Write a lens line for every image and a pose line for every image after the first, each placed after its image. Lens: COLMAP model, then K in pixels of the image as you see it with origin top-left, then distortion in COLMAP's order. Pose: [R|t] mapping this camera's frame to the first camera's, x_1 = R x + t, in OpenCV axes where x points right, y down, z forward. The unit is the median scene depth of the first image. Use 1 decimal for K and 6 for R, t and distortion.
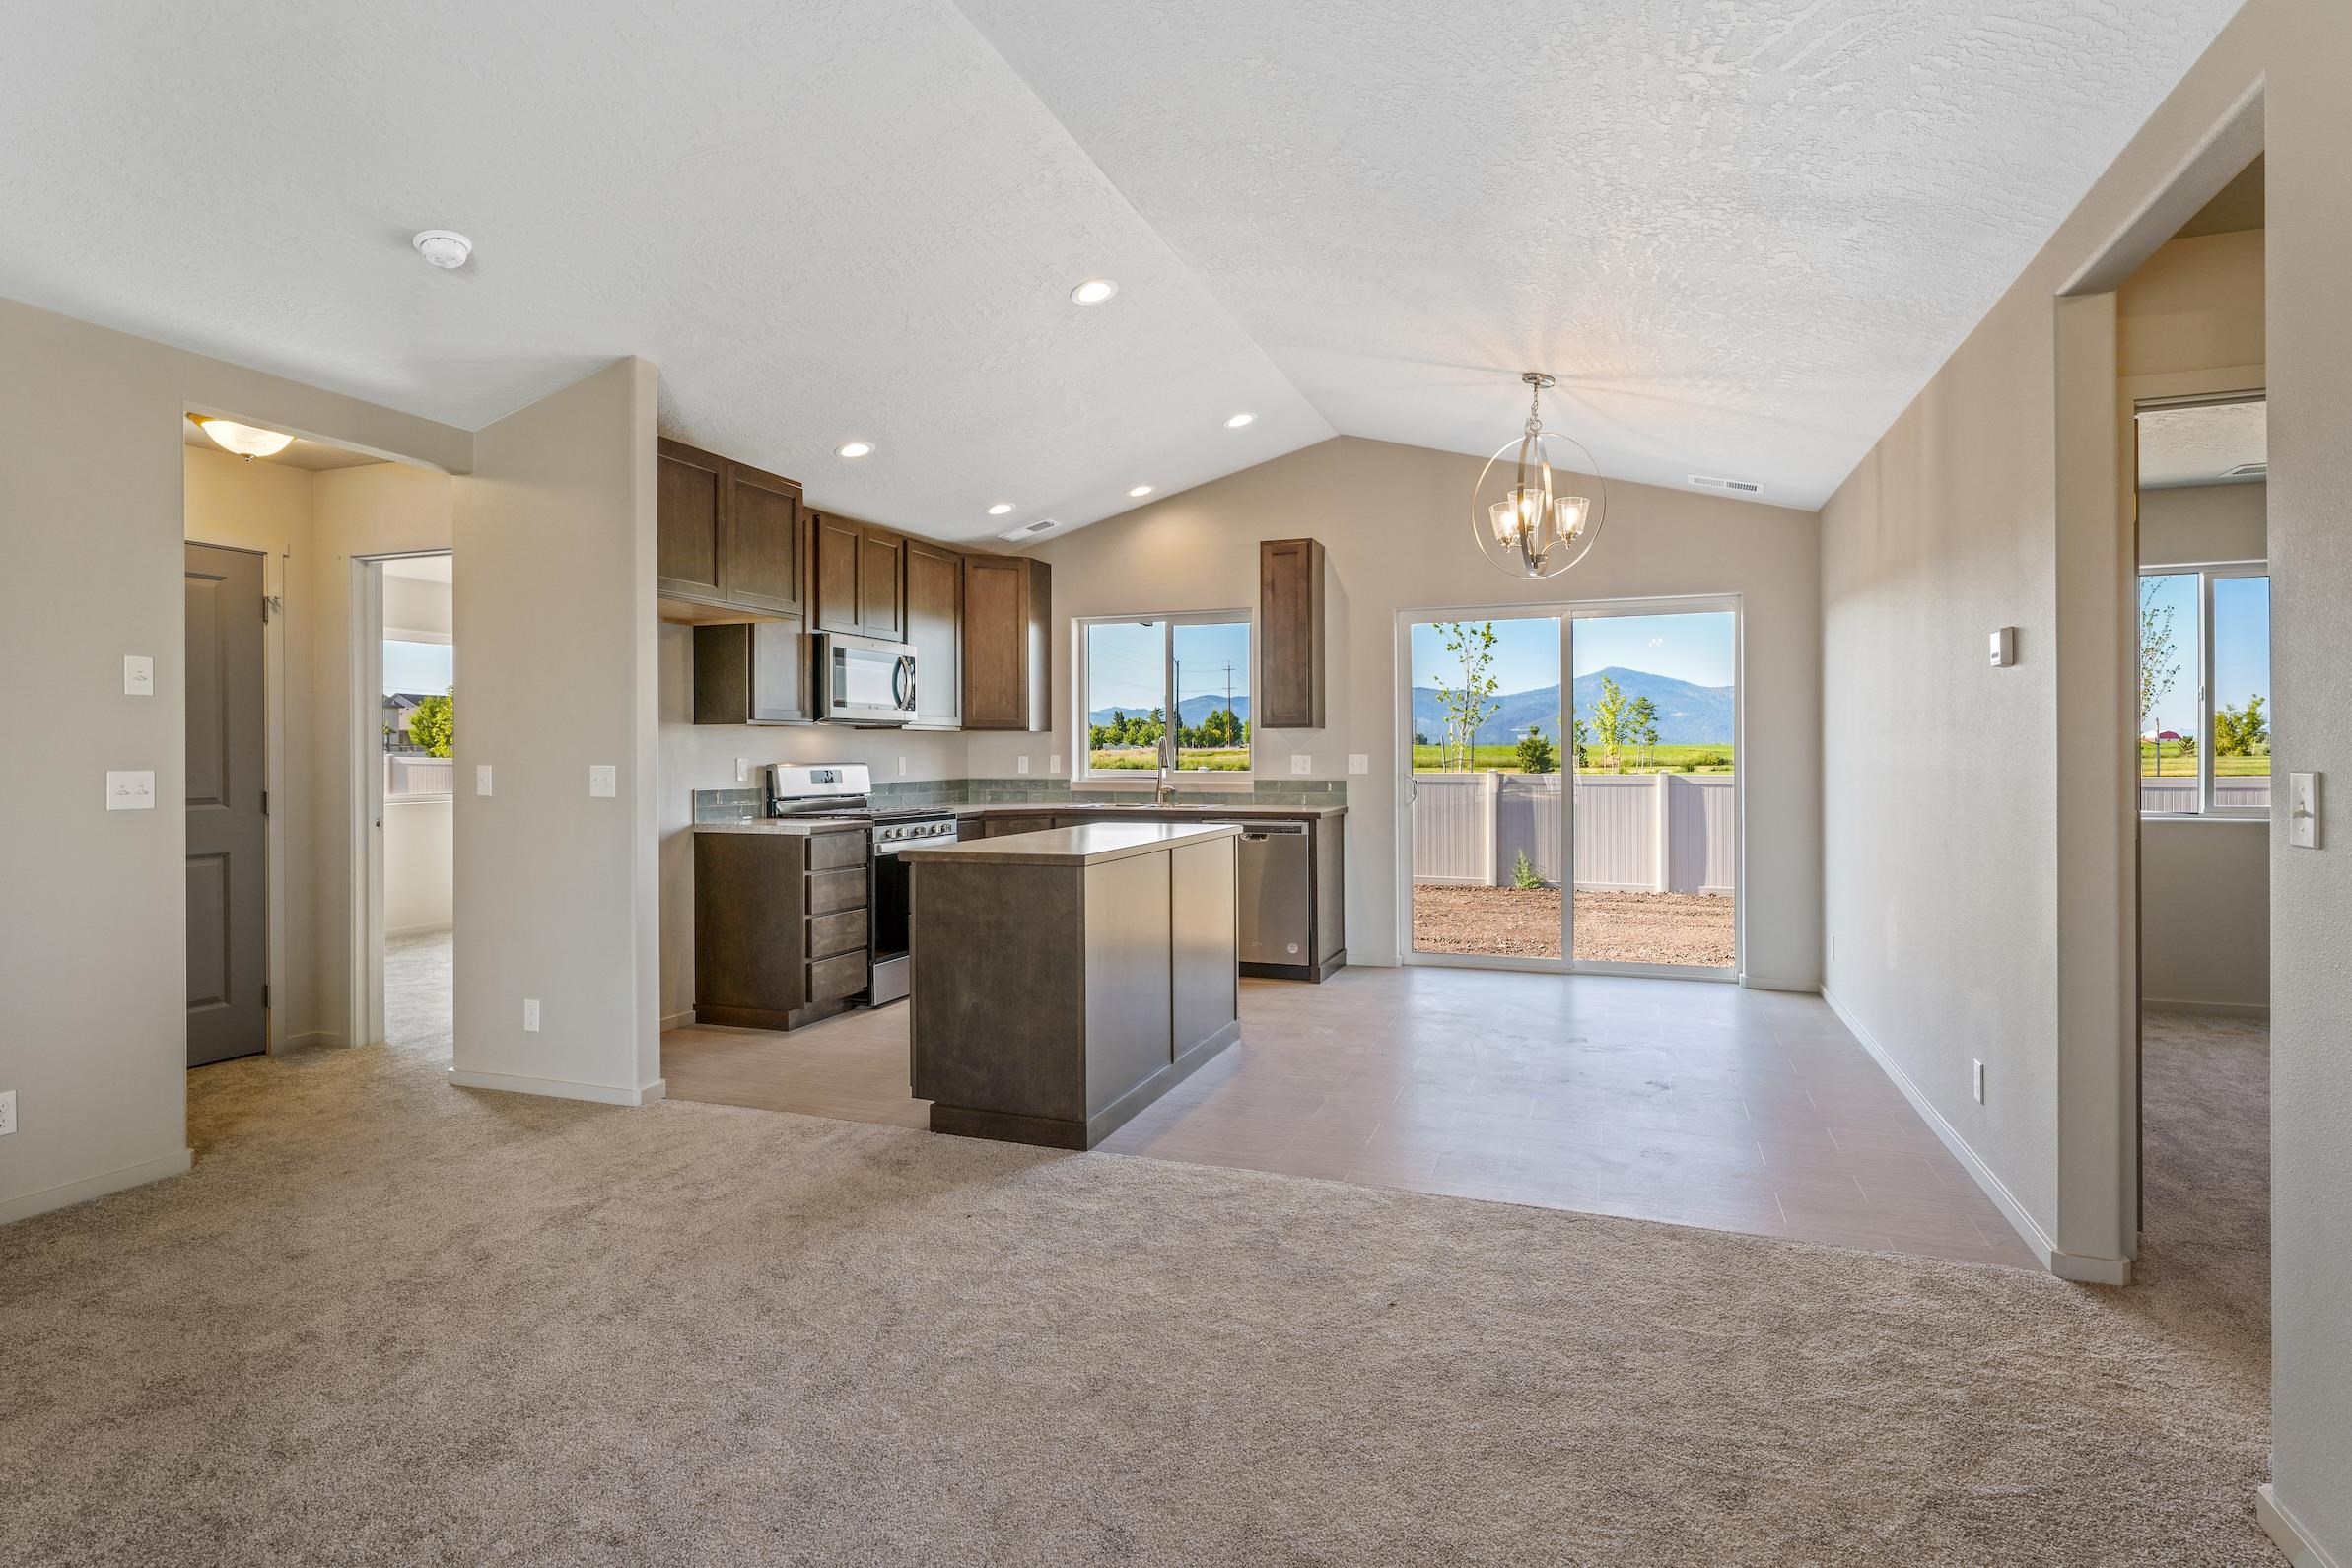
lens RADIAL K [[1189.4, 0, 1173.4], [0, 1189.4, 764.3], [0, 0, 1]] dist [0.000170, 0.000107]
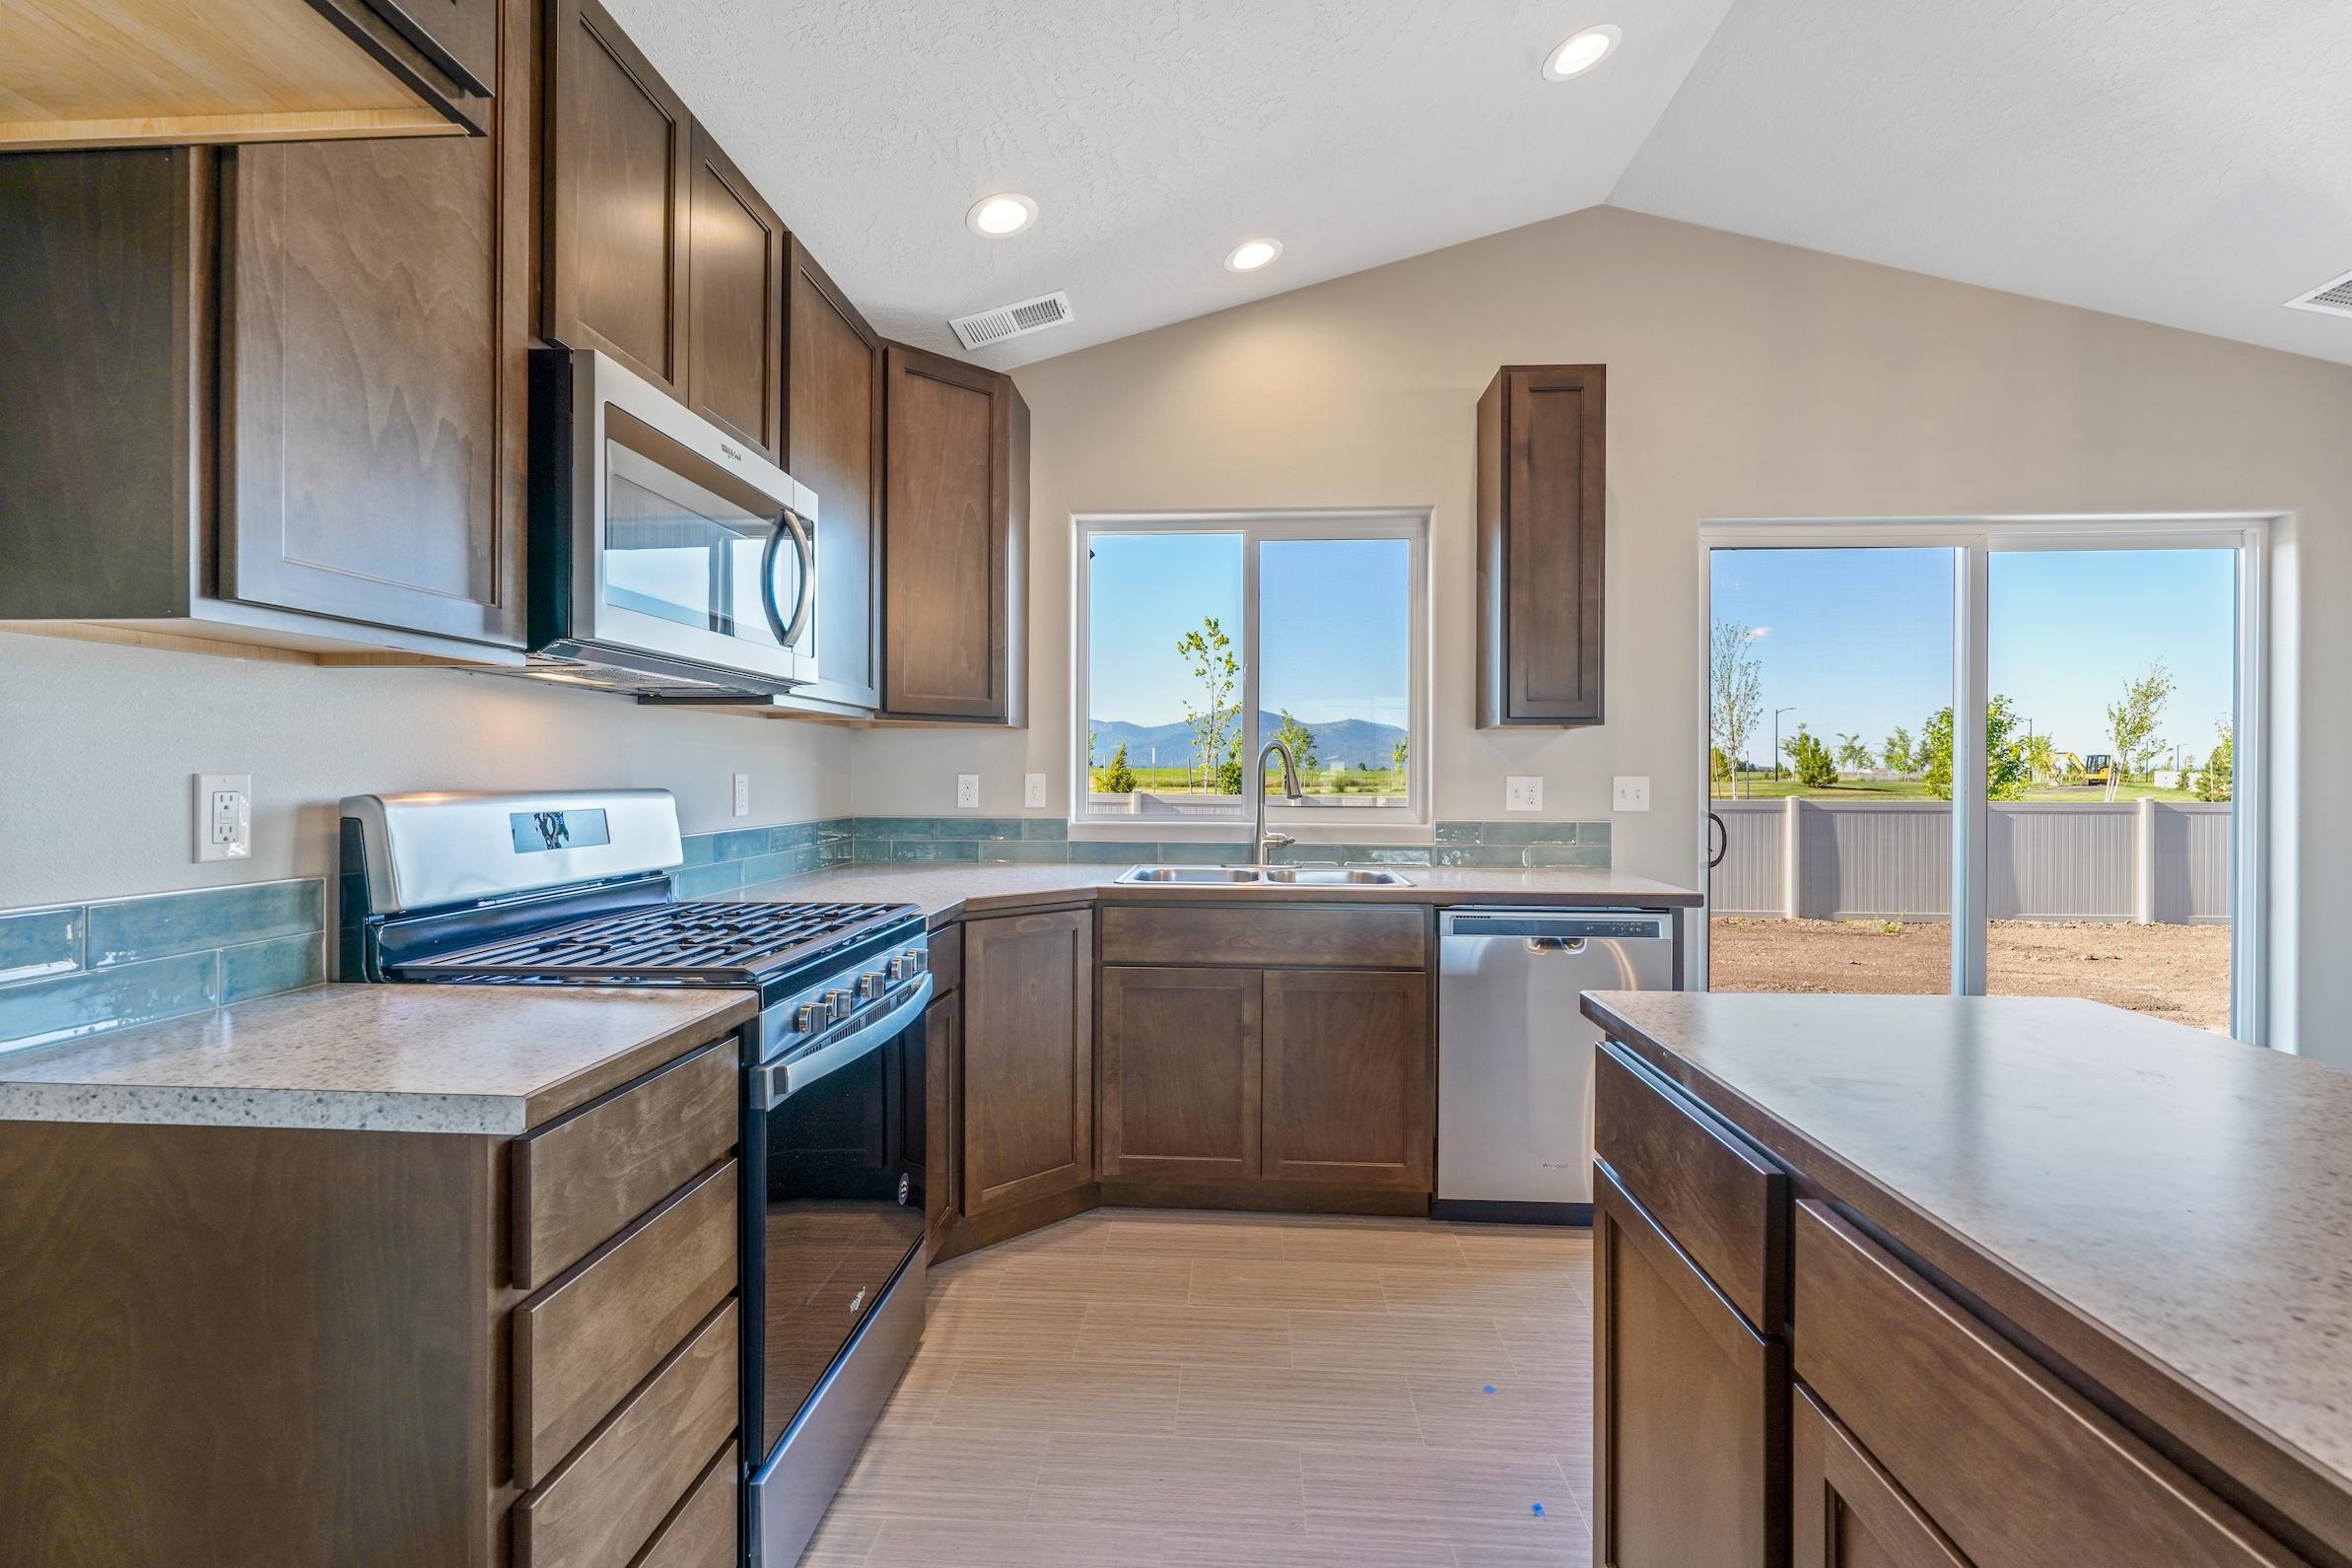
lens RADIAL K [[1023.1, 0, 1179.6], [0, 1023.1, 780.1], [0, 0, 1]] dist [0.001629, -0.000100]
pose [[0.955949, 0.006797, 0.293455, -0.203298], [-0.005948, 0.999975, -0.003784, -0.004003], [-0.293473, 0.001872, 0.955965, 0.648564]]
